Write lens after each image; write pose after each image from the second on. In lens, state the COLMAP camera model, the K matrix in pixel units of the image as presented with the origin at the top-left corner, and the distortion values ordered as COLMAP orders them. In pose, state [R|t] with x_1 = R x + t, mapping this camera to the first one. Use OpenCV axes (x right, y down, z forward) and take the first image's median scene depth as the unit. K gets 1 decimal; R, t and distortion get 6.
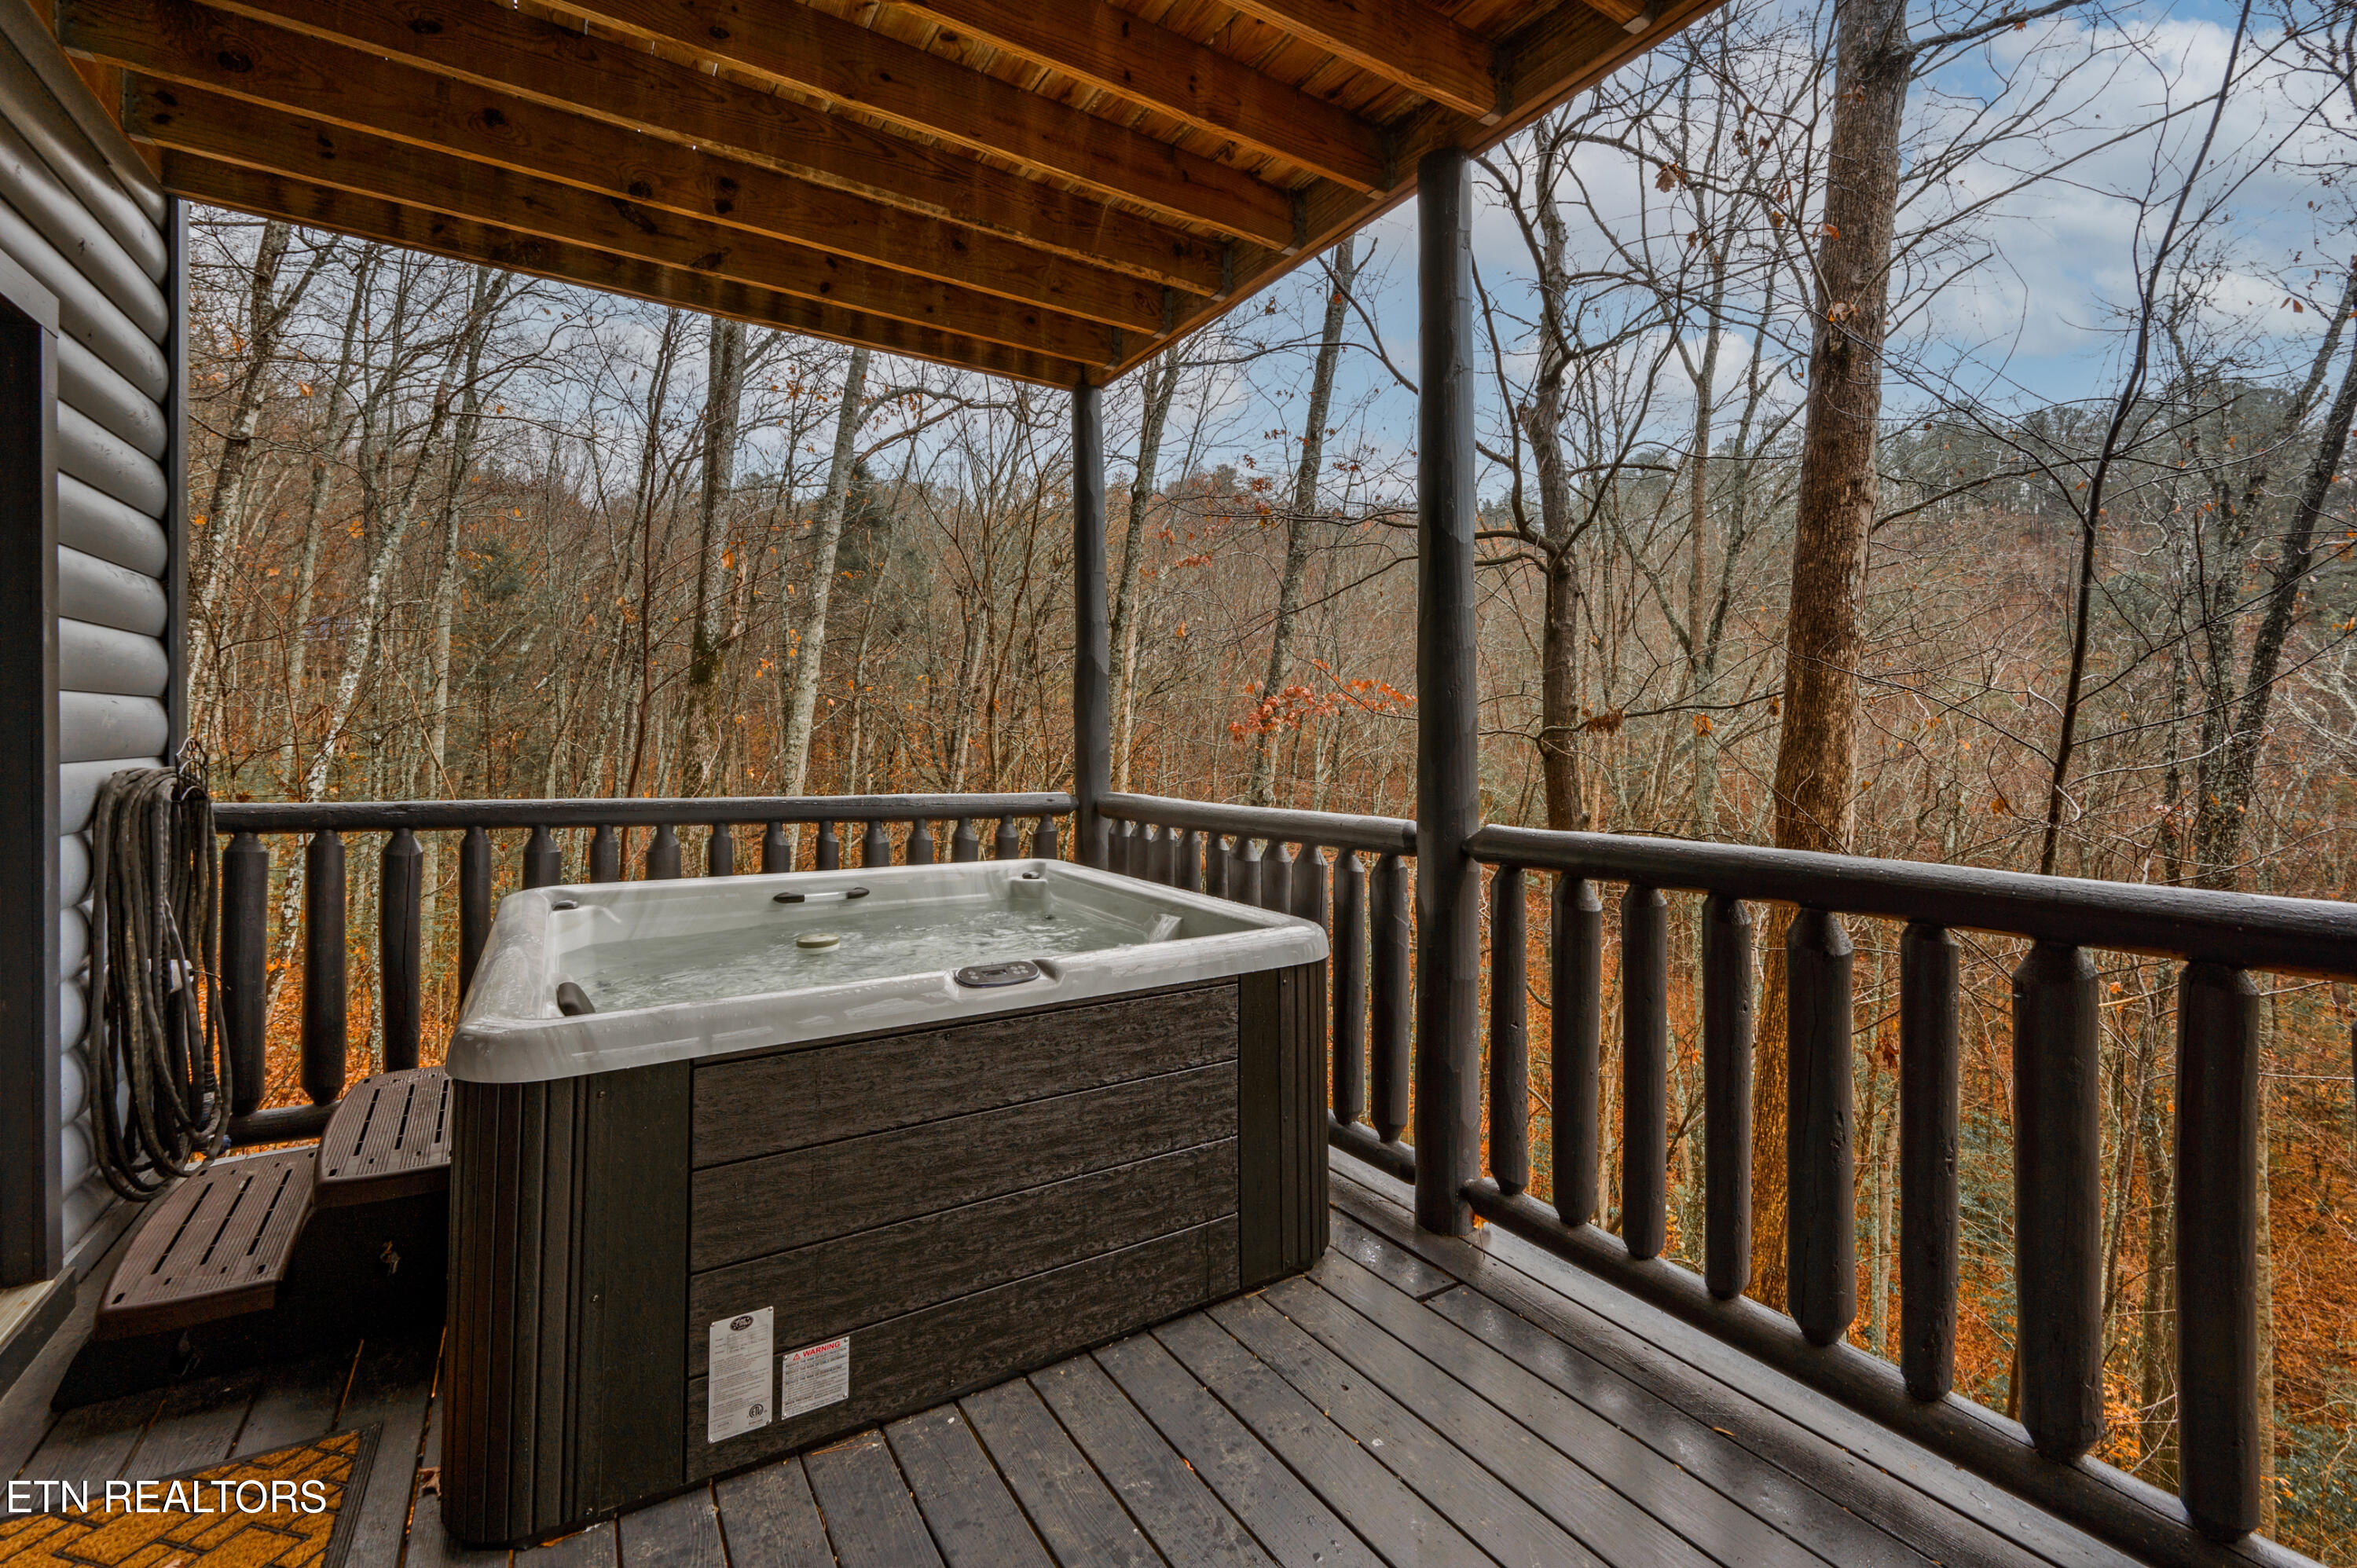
lens RADIAL K [[936.6, 0, 1195.6], [0, 936.6, 738.2], [0, 0, 1]] dist [0.000073, -0.000066]
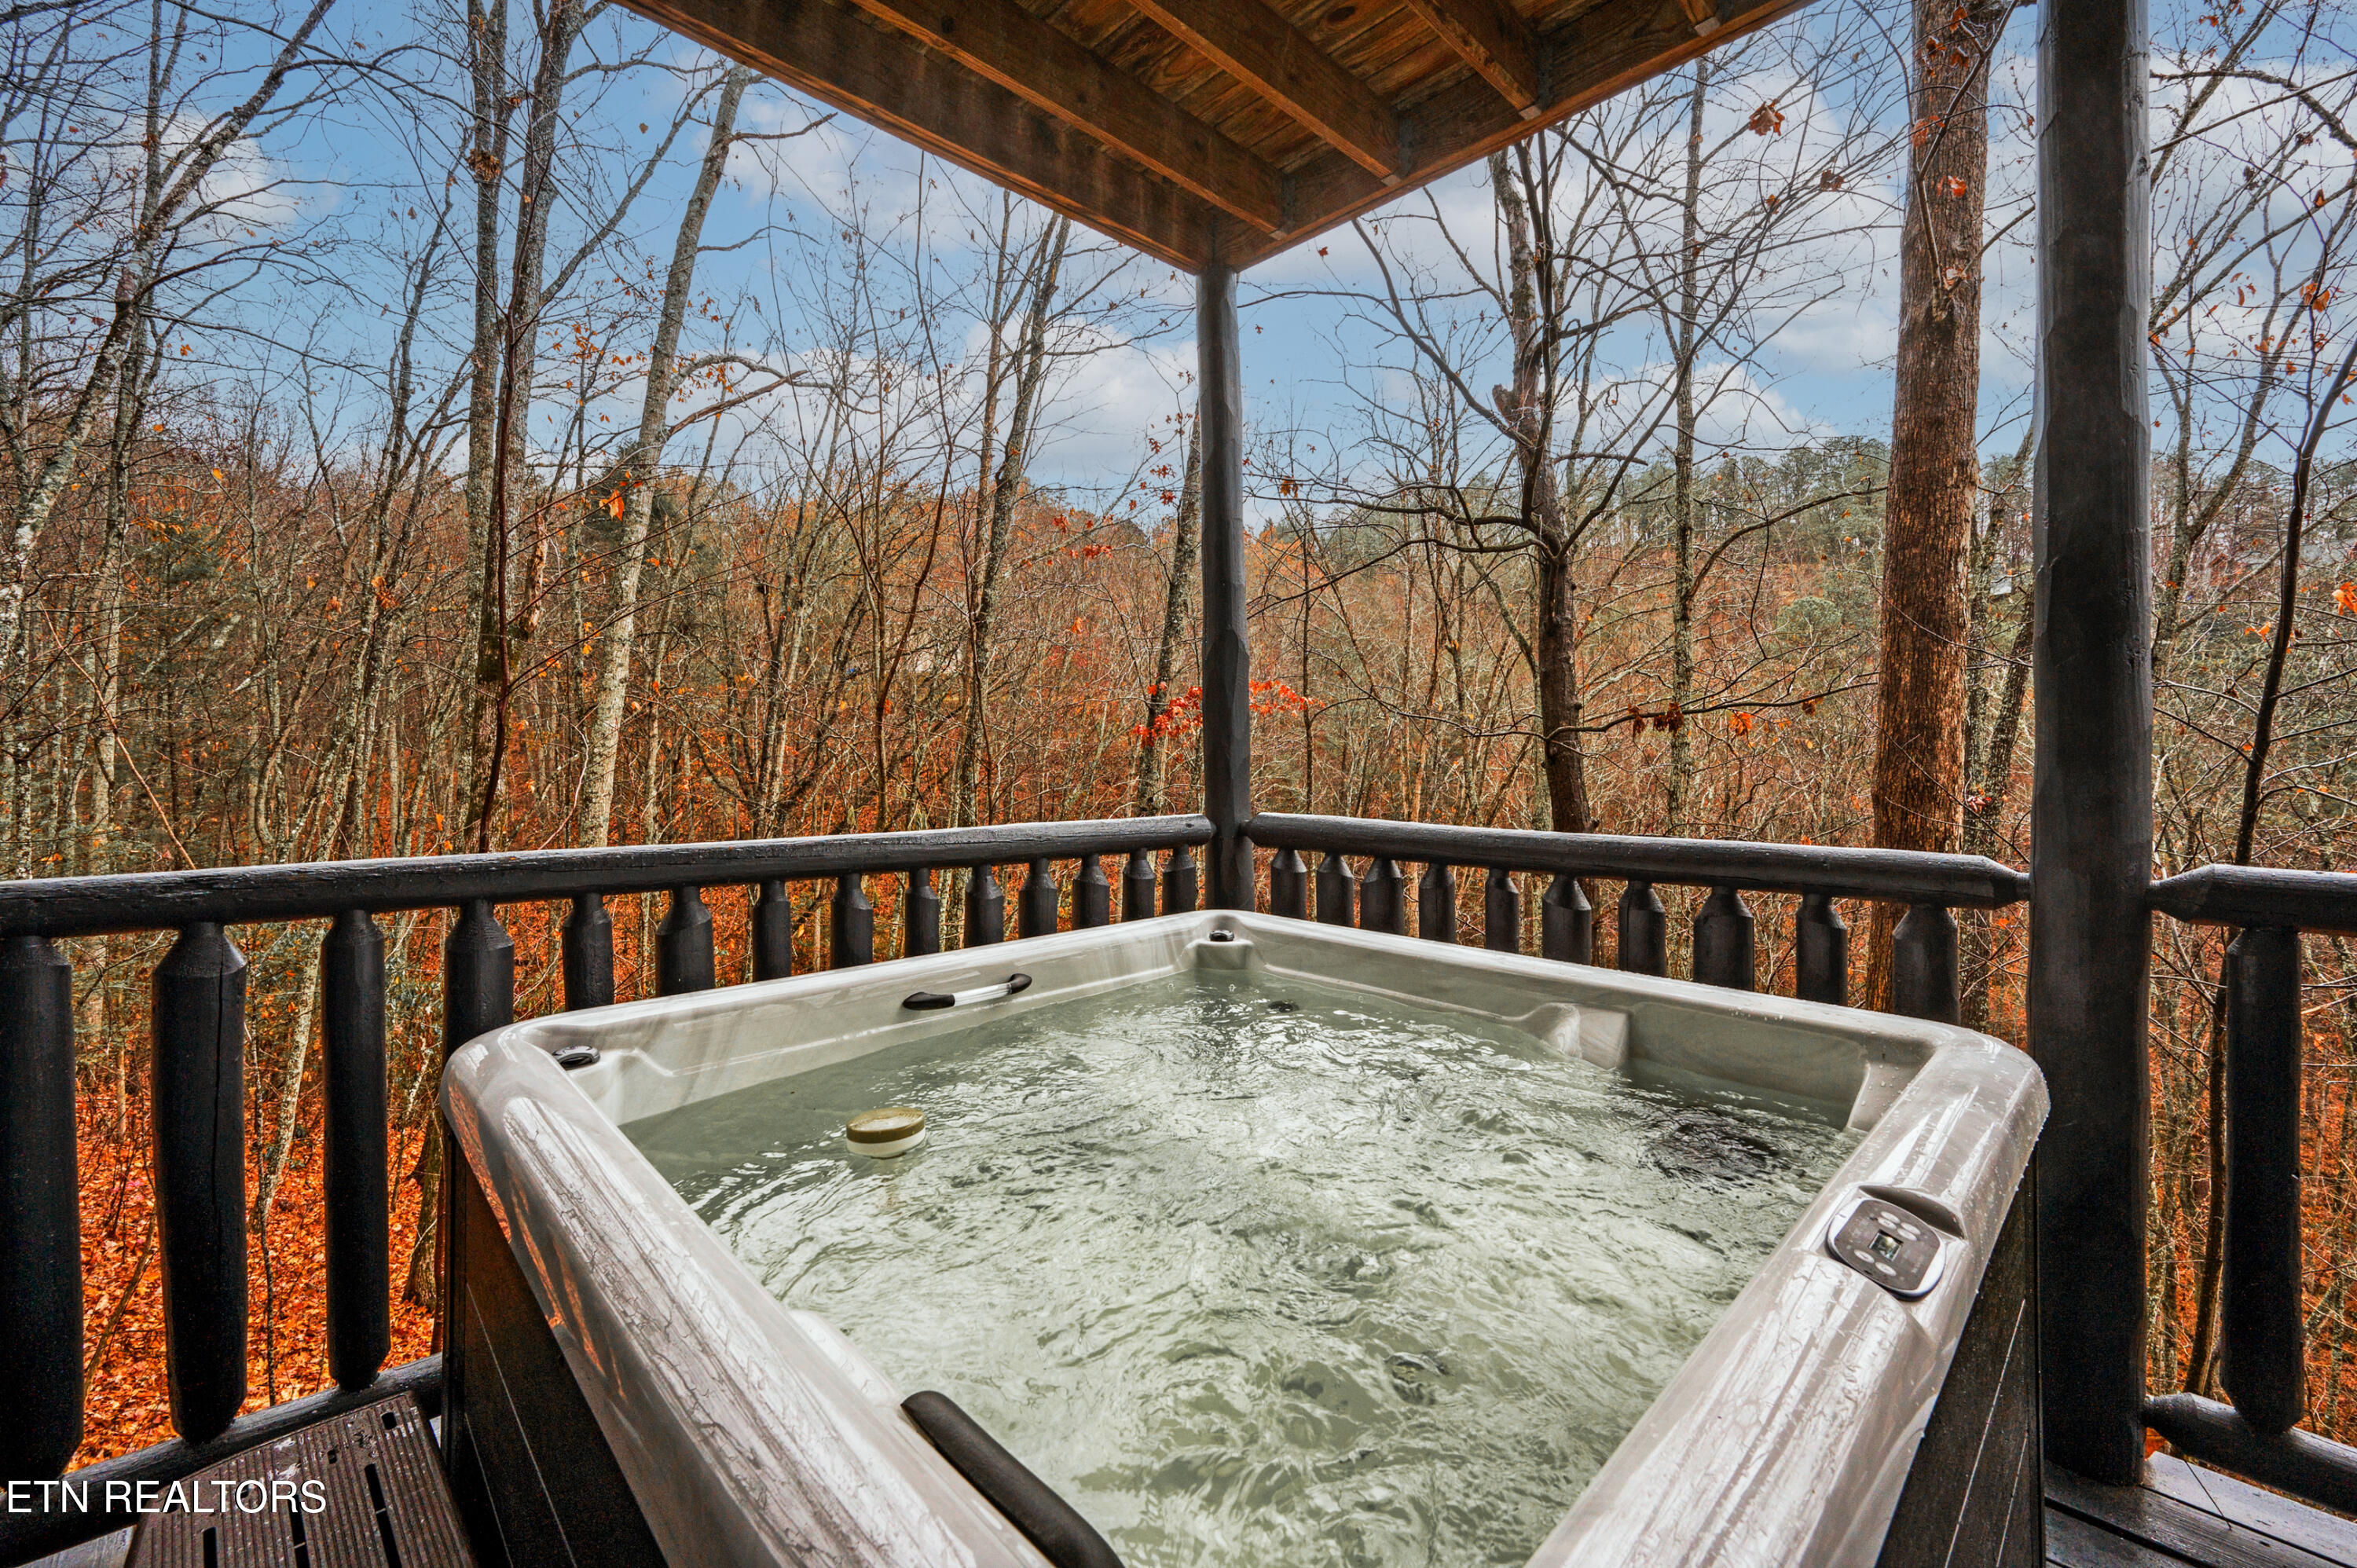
lens RADIAL K [[913.0, 0, 1171.7], [0, 913.0, 760.3], [0, 0, 1]] dist [0.000155, -0.000003]
pose [[0.982518, -0.010615, 0.185863, -0.251074], [0.006973, 0.999771, 0.020241, 0.000319], [-0.186035, -0.018591, 0.982367, 0.247644]]
